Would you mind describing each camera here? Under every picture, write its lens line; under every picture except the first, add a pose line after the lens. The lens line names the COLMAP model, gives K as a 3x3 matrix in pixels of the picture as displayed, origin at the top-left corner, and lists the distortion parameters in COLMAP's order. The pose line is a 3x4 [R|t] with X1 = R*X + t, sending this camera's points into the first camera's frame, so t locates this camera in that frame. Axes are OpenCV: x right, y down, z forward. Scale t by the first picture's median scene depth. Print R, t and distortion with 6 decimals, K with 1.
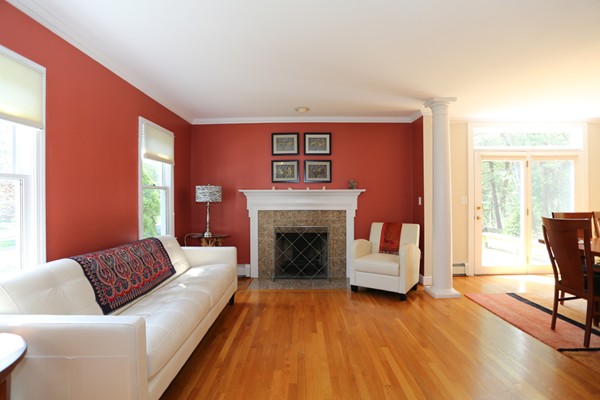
lens RADIAL K [[292.4, 0, 299.4], [0, 292.4, 198.6], [0, 0, 1]] dist [-0.076974, 0.033534]
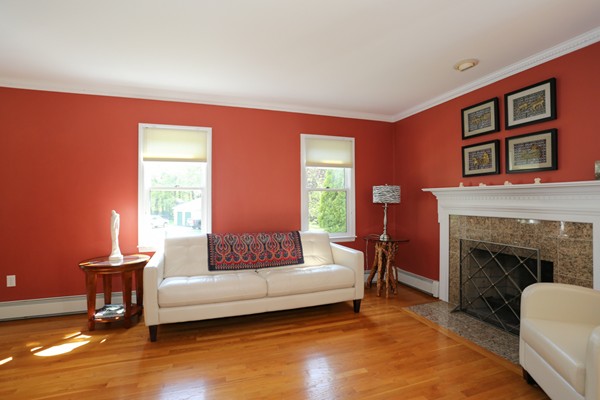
lens RADIAL K [[292.4, 0, 299.4], [0, 292.4, 198.6], [0, 0, 1]] dist [-0.076974, 0.033534]
pose [[0.337300, 0.000771, -0.941397, 0.439517], [0.002641, 0.999995, 0.001765, -0.004116], [0.941393, -0.003081, 0.337297, 0.381531]]
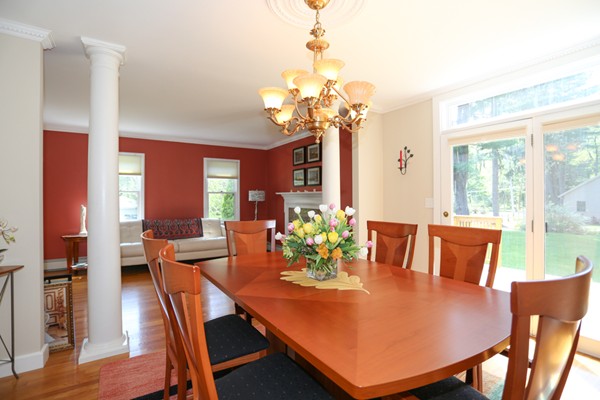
lens RADIAL K [[292.4, 0, 299.4], [0, 292.4, 198.6], [0, 0, 1]] dist [-0.076974, 0.033534]
pose [[0.548626, 0.003837, -0.836059, 1.030426], [-0.001719, 0.999993, 0.003461, -0.006415], [0.836066, -0.000462, 0.548629, 0.302694]]
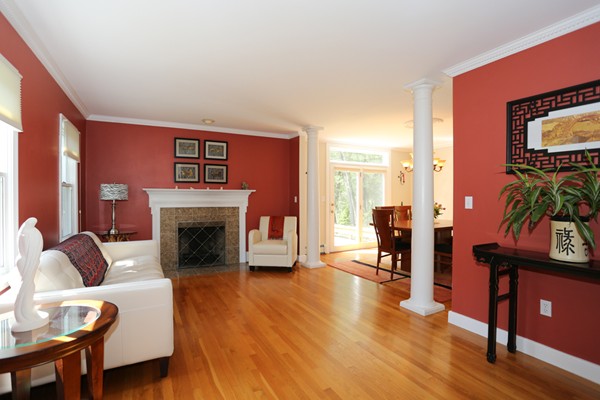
lens RADIAL K [[292.4, 0, 299.4], [0, 292.4, 198.6], [0, 0, 1]] dist [-0.076974, 0.033534]
pose [[0.875597, 0.003343, 0.483030, -0.207096], [-0.004899, 0.999986, 0.001959, 0.001642], [-0.483017, -0.004082, 0.875601, -0.178704]]
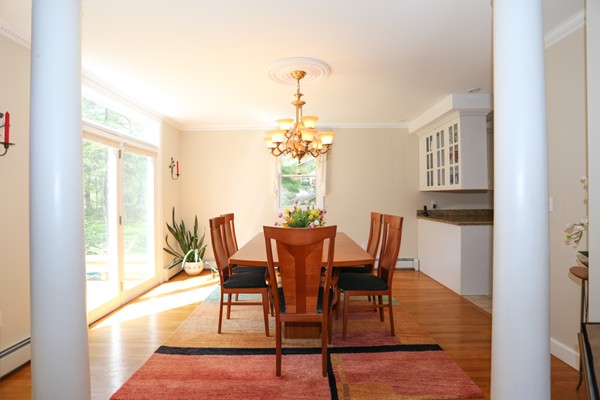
lens RADIAL K [[292.4, 0, 299.4], [0, 292.4, 198.6], [0, 0, 1]] dist [-0.076974, 0.033534]
pose [[-0.005900, 0.001908, 0.999981, 0.079483], [0.004033, 0.999990, -0.001884, -0.005027], [-0.999974, 0.004021, -0.005907, 0.550401]]
